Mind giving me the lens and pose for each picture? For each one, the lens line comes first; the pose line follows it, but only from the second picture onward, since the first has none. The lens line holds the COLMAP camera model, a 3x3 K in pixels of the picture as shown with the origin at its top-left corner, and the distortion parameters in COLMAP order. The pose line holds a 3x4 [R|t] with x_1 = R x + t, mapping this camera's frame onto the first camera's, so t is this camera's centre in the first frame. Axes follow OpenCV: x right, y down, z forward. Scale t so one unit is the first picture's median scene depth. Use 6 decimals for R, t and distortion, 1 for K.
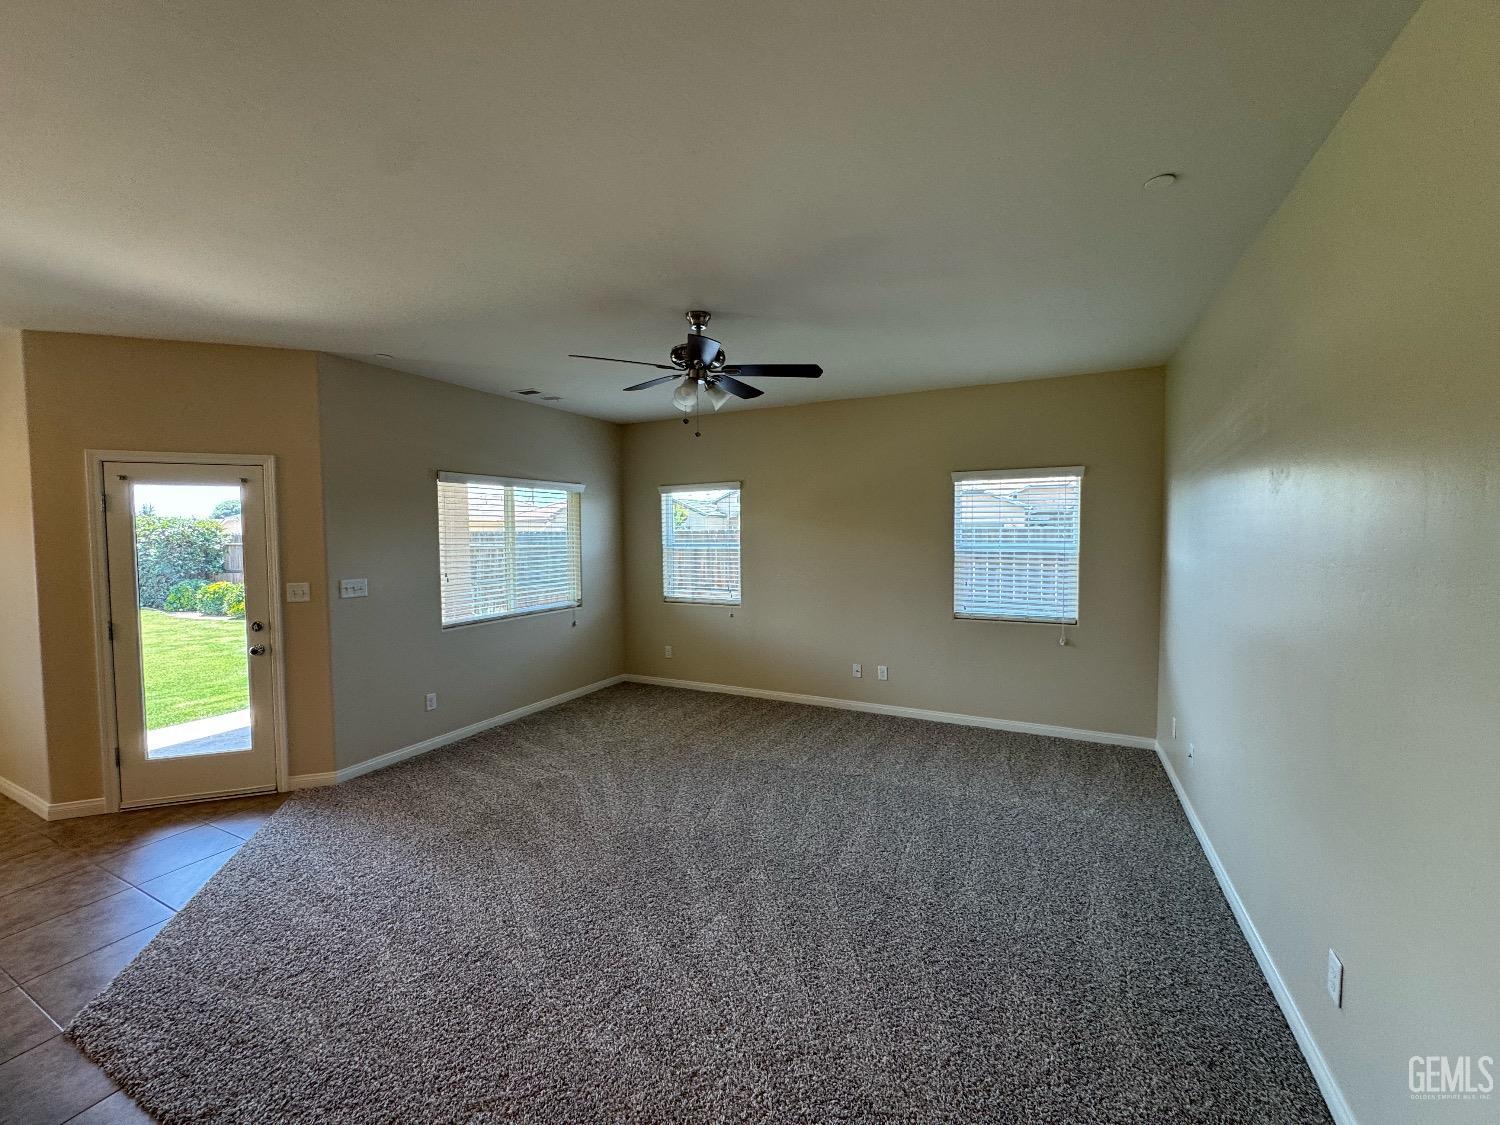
lens RADIAL K [[597.3, 0, 749.1], [0, 597.3, 557.5], [0, 0, 1]] dist [-0.002408, 0.000297]
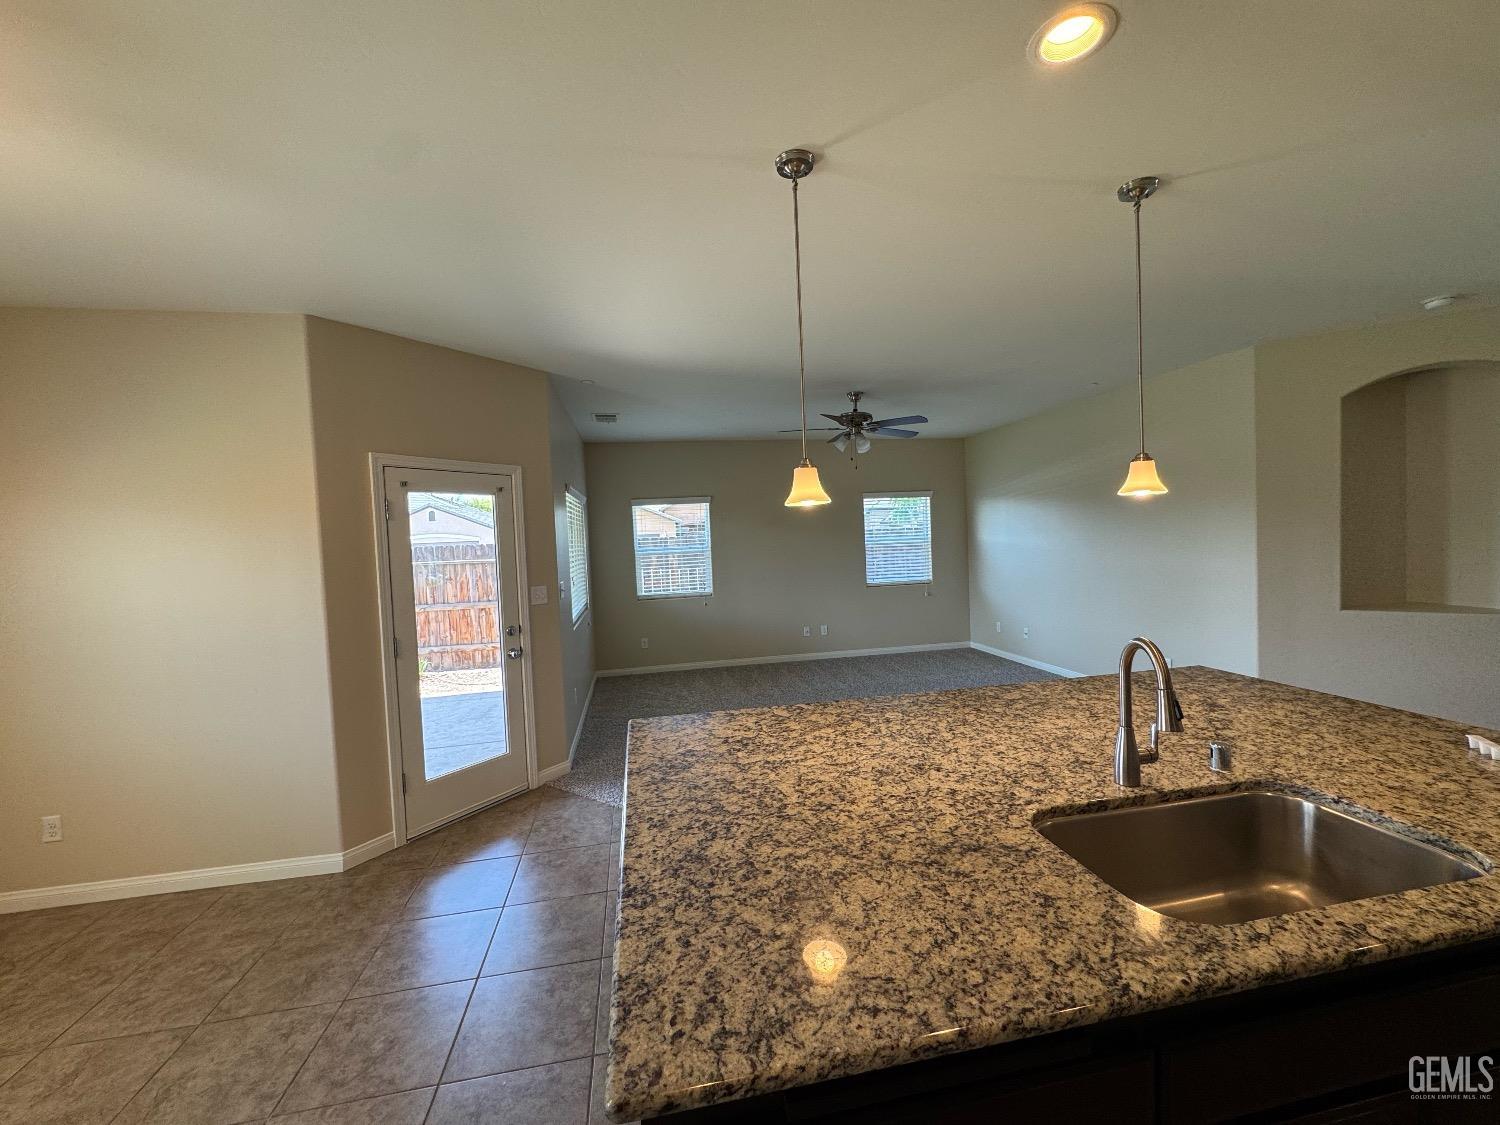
lens RADIAL K [[597.3, 0, 751.7], [0, 597.3, 560.0], [0, 0, 1]] dist [-0.002408, 0.000297]
pose [[0.794553, -0.046795, 0.605389, -1.092592], [0.059884, 0.998204, -0.001438, 0.019086], [-0.604235, 0.037395, 0.795928, -0.076134]]
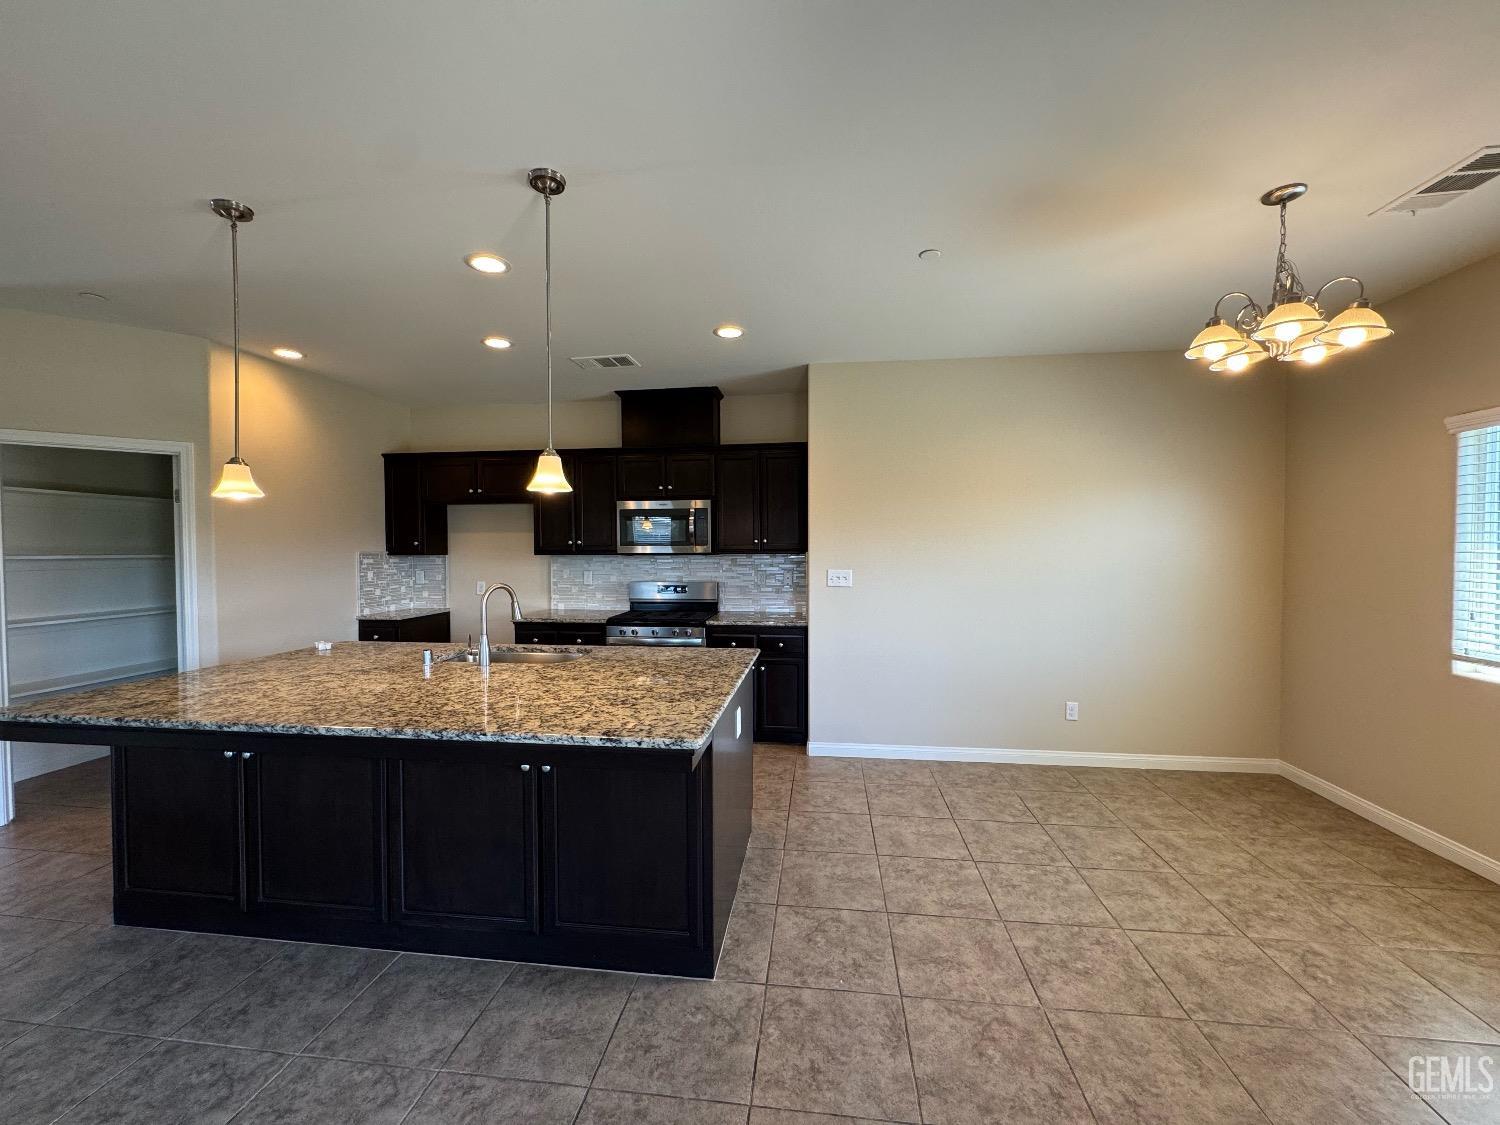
lens RADIAL K [[597.3, 0, 752.2], [0, 597.3, 559.0], [0, 0, 1]] dist [-0.002408, 0.000297]
pose [[-0.943427, 0.021873, -0.330857, -0.735740], [-0.002840, 0.997252, 0.074025, -0.003855], [0.331567, 0.070777, -0.940773, 0.885718]]
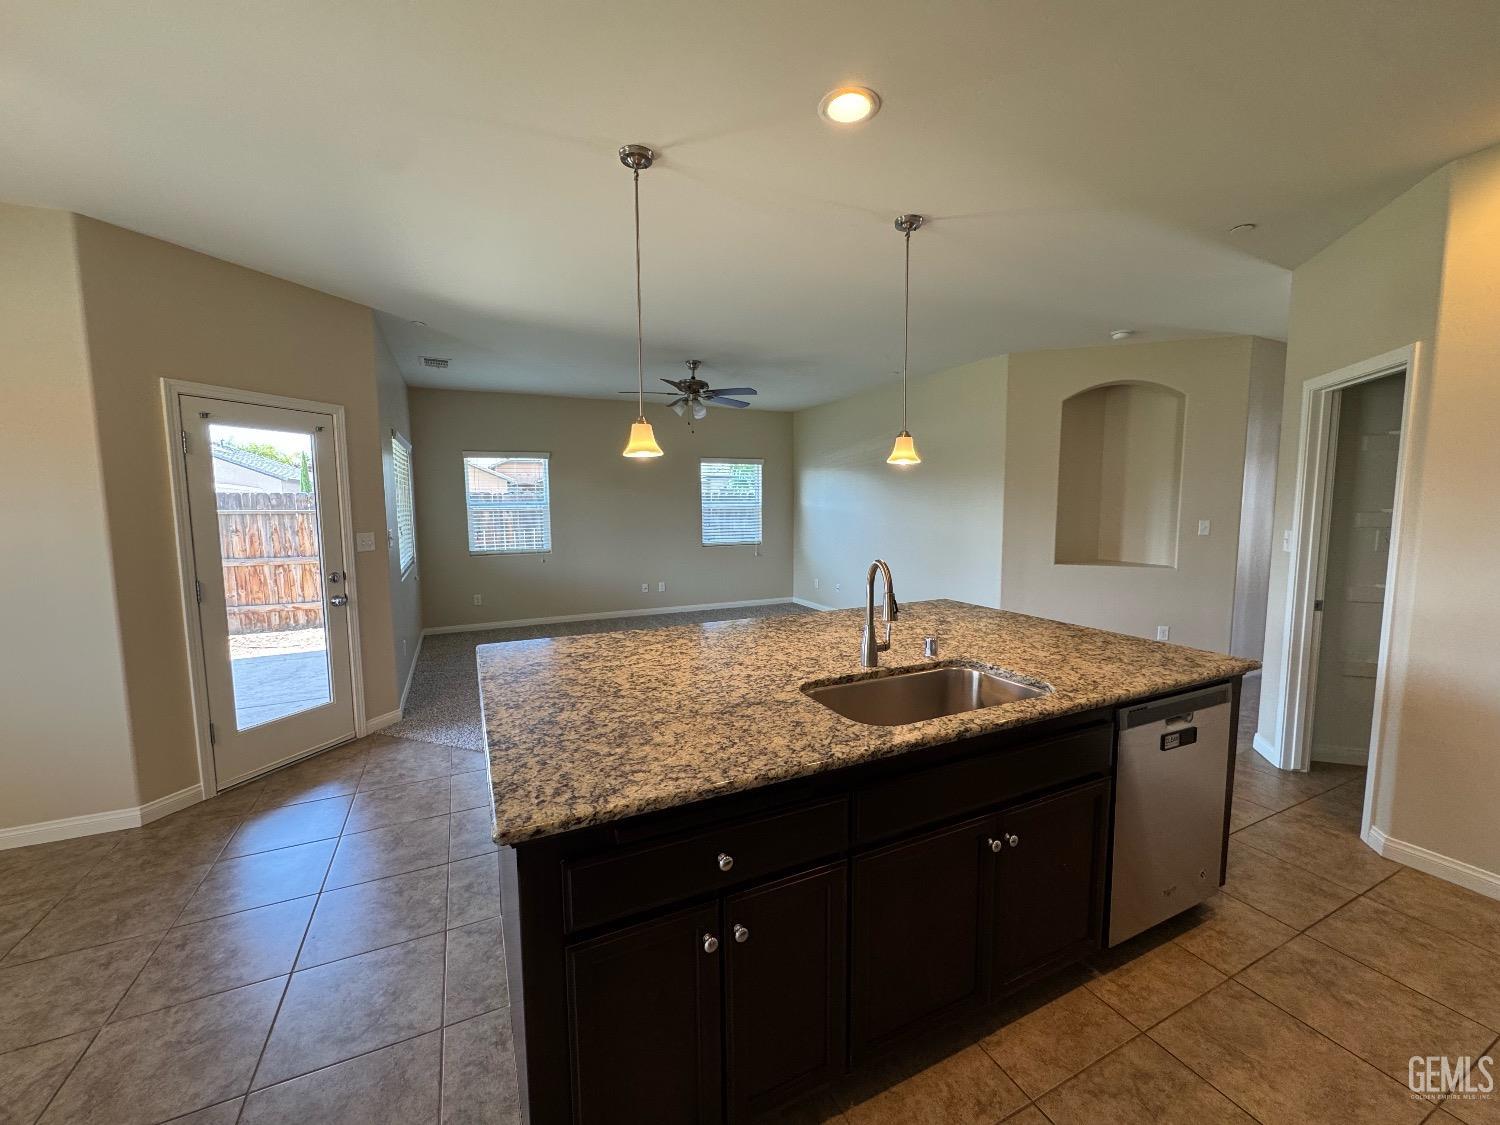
lens RADIAL K [[597.3, 0, 749.5], [0, 597.3, 559.7], [0, 0, 1]] dist [-0.002408, 0.000297]
pose [[0.612987, -0.072440, 0.786765, -1.159621], [0.033890, 0.997282, 0.065418, 0.042802], [-0.789366, -0.013437, 0.613776, -0.156913]]
